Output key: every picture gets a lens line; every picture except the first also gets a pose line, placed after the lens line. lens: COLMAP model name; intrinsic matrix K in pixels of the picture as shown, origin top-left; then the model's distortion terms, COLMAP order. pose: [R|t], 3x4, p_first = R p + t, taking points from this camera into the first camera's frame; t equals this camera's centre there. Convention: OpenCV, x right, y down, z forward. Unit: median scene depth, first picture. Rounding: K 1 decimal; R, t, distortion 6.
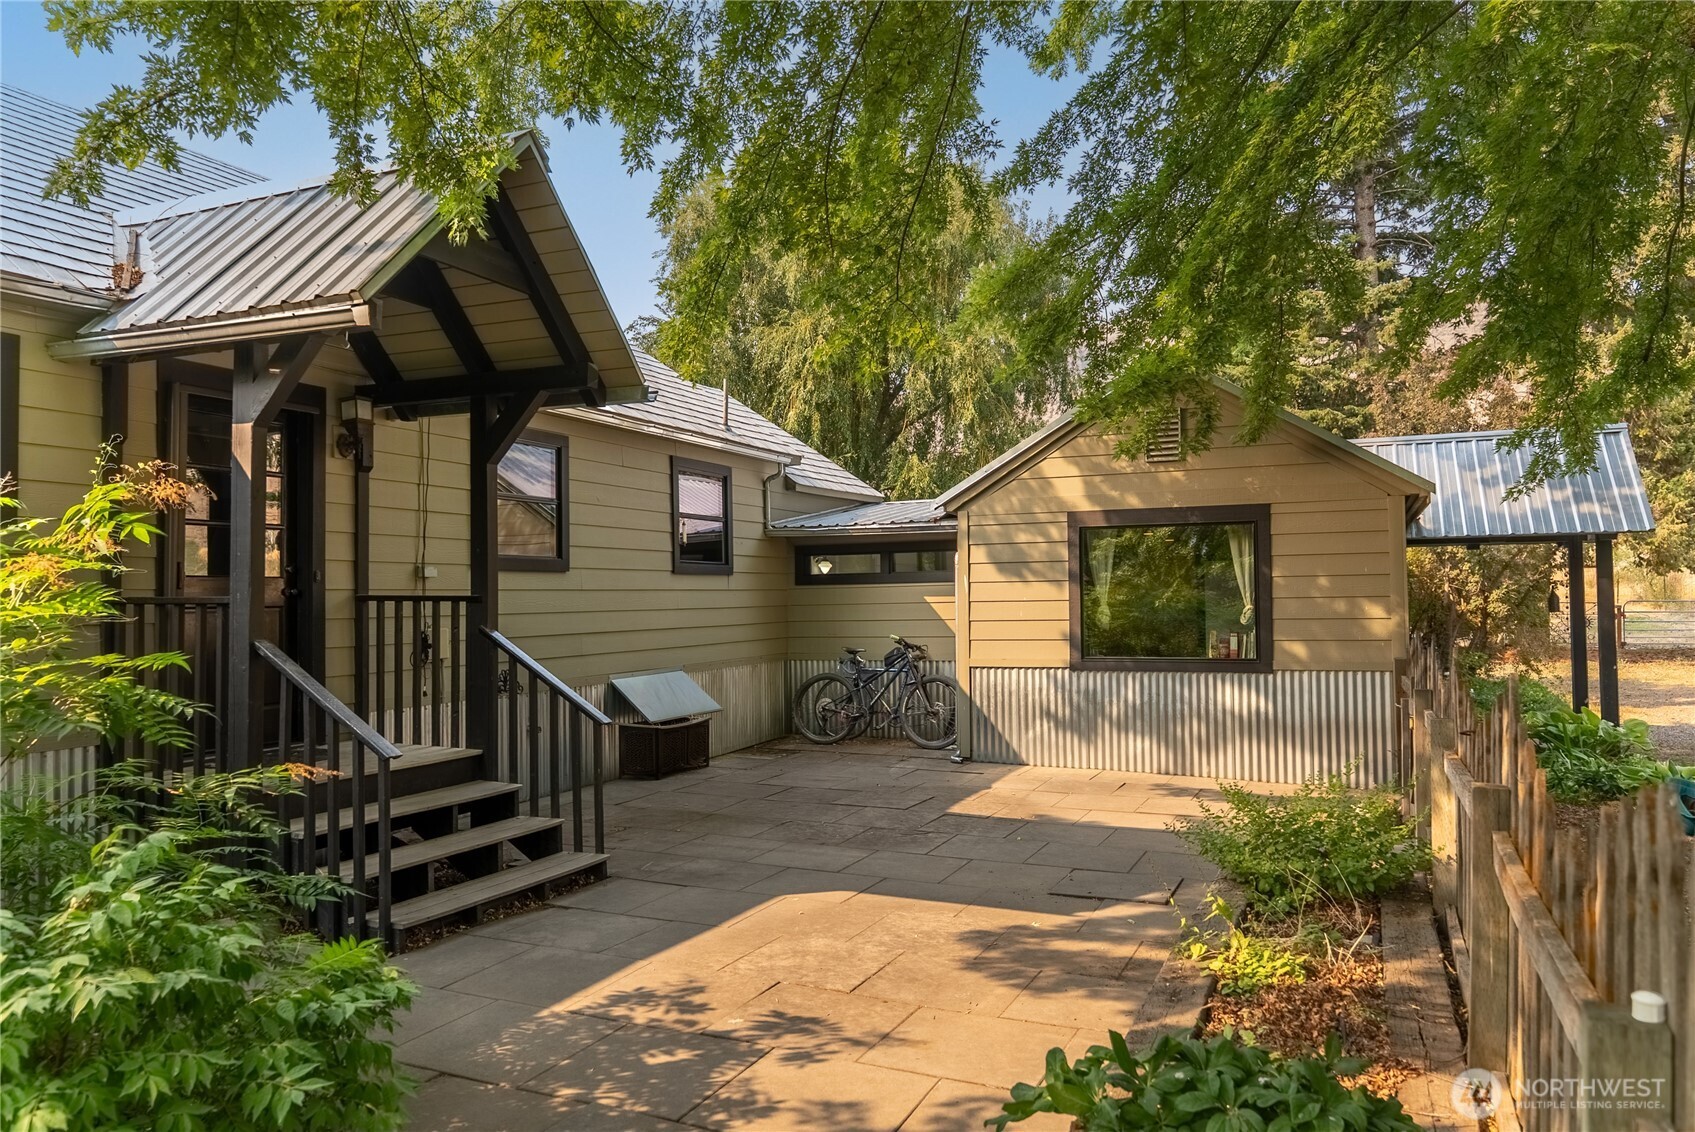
lens RADIAL K [[1159.7, 0, 840.9], [0, 1159.7, 561.1], [0, 0, 1]] dist [-0.006037, -0.004216]
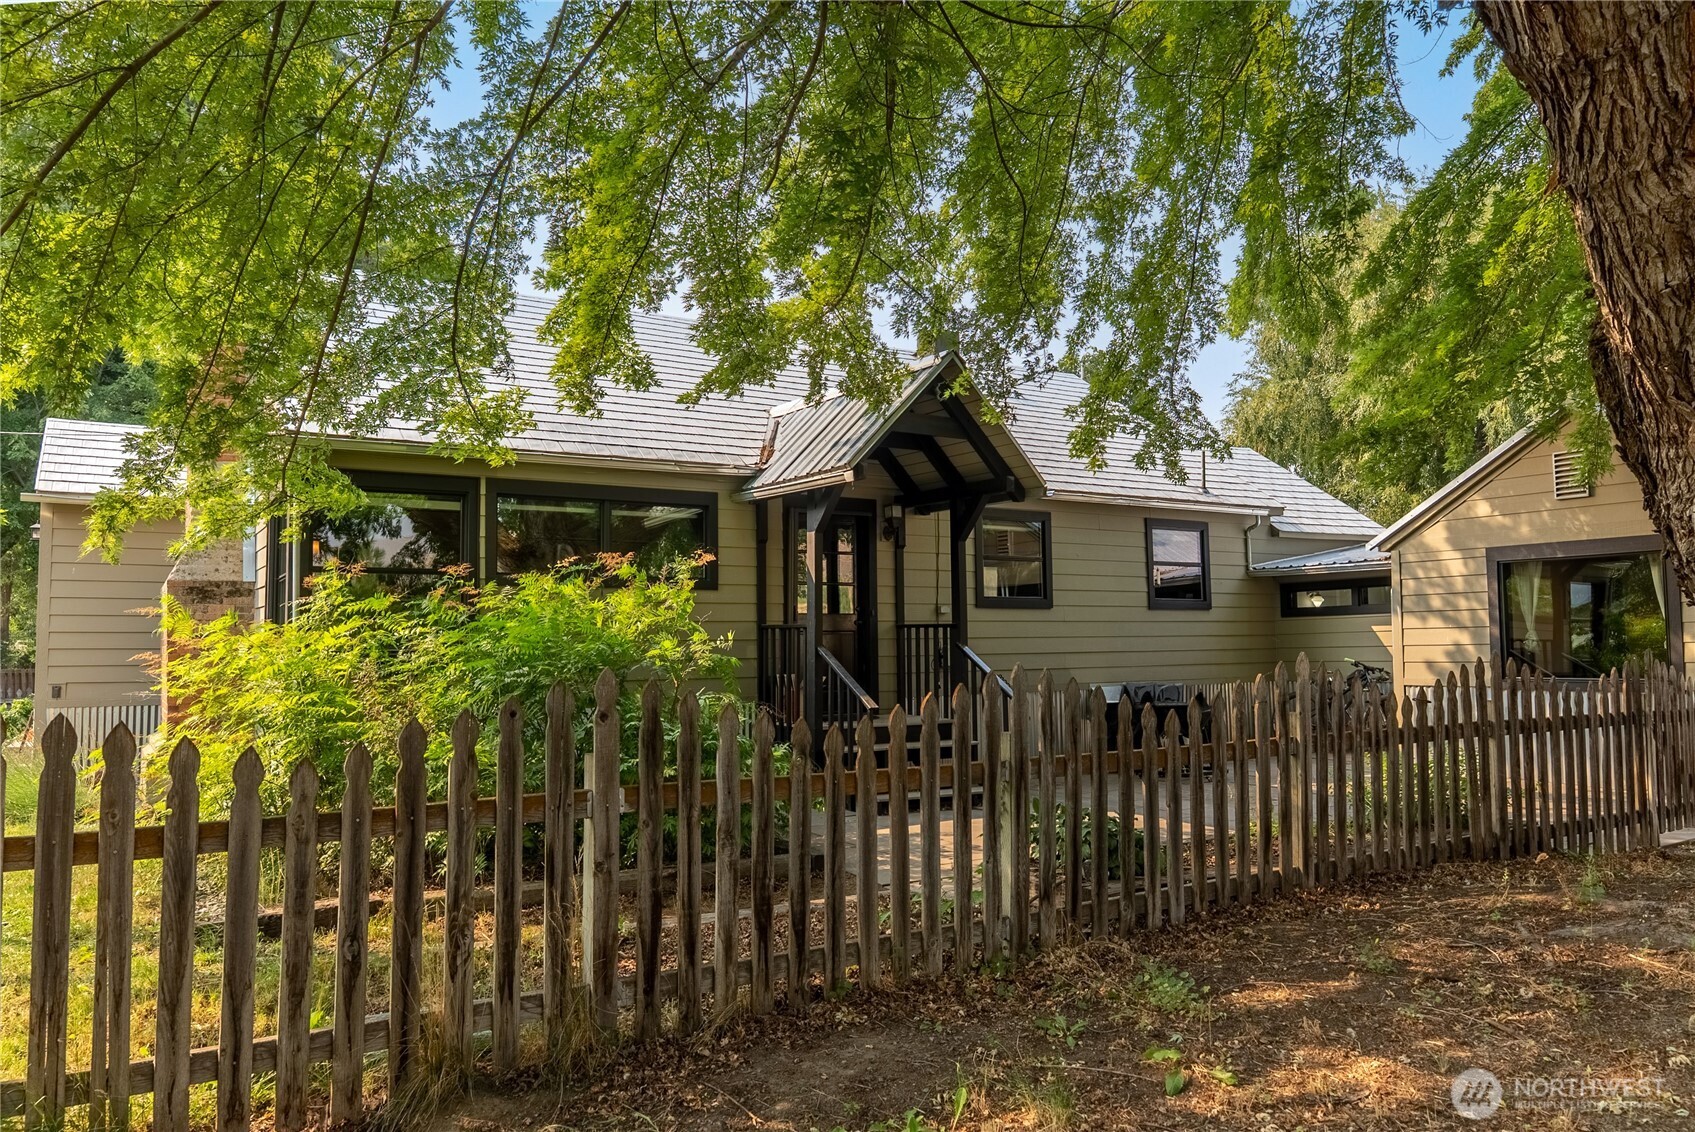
lens RADIAL K [[1159.7, 0, 842.5], [0, 1159.7, 567.6], [0, 0, 1]] dist [-0.006037, -0.004216]
pose [[0.834552, -0.033085, -0.549936, 0.418832], [0.018078, 0.999302, -0.032686, 0.001484], [0.550633, 0.017336, 0.834567, -0.407065]]
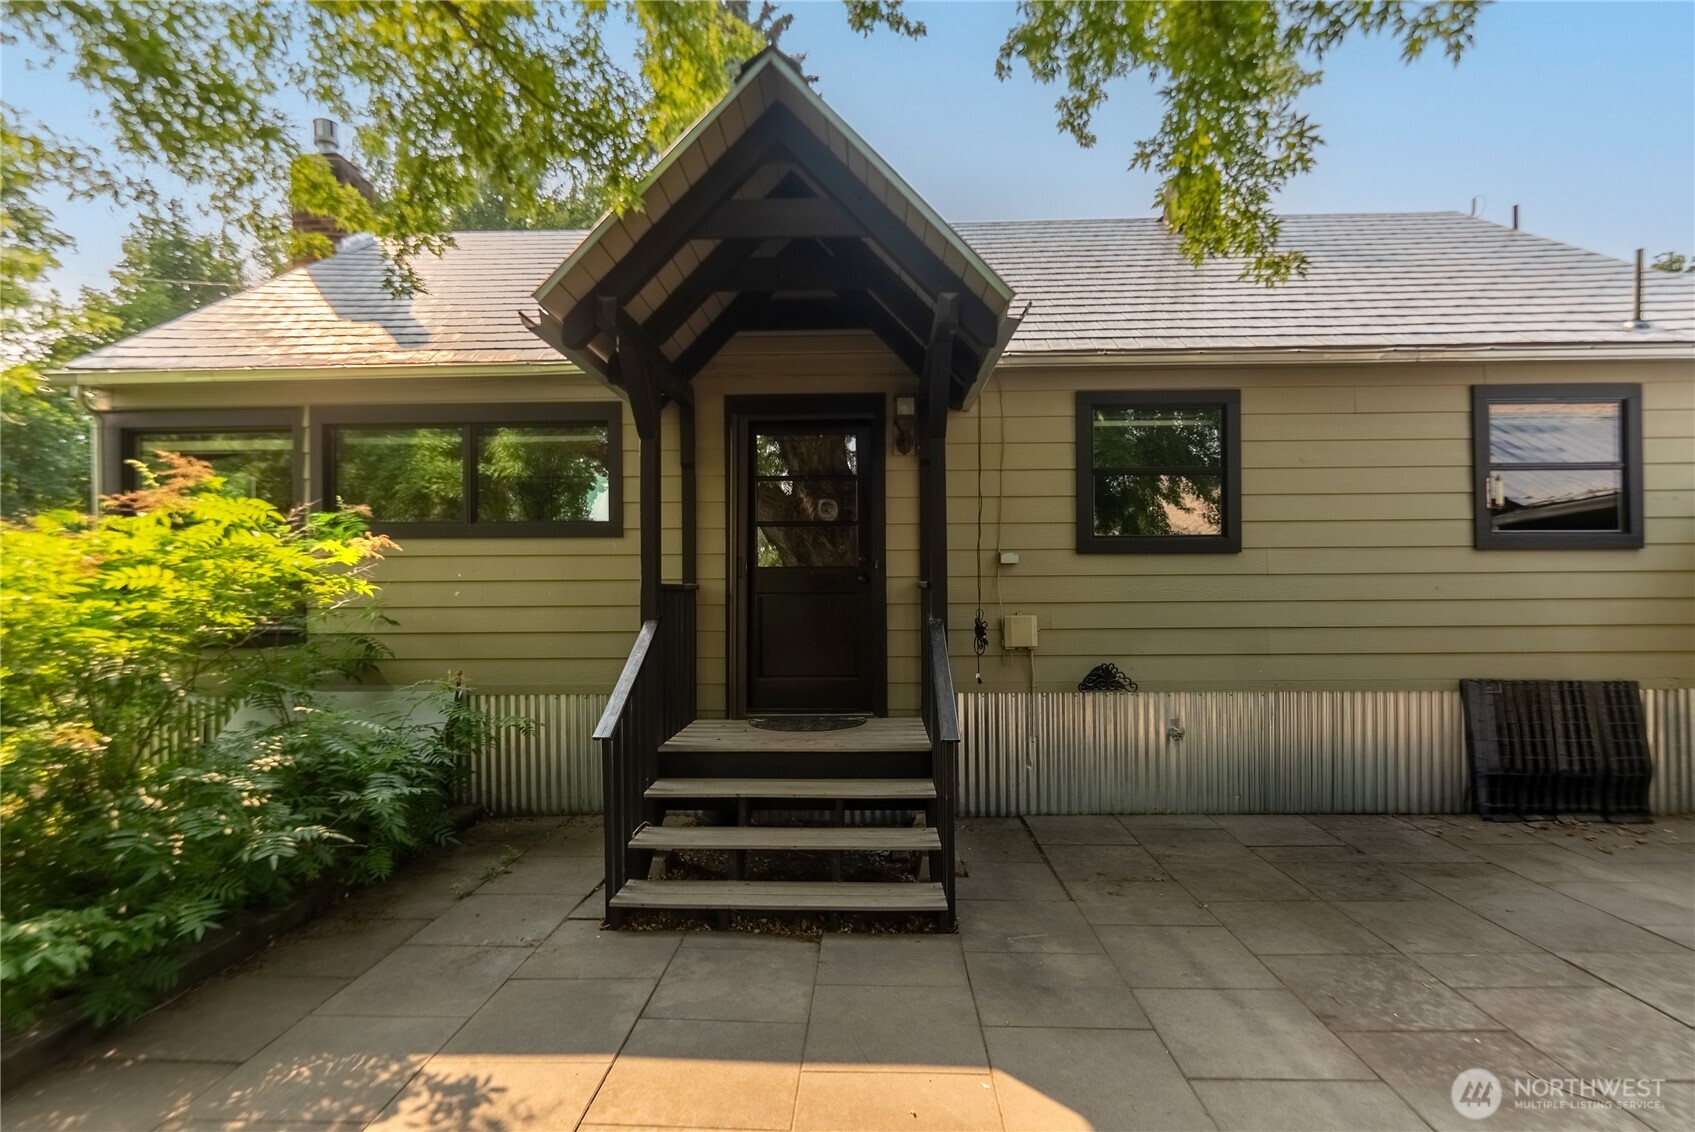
lens RADIAL K [[852.7, 0, 849.4], [0, 852.7, 591.4], [0, 0, 1]] dist [-0.003920, -0.000890]
pose [[0.387972, 0.008492, -0.921632, 0.280736], [0.031410, 0.999255, 0.022429, 0.018563], [0.921136, -0.037650, 0.387417, 0.640671]]
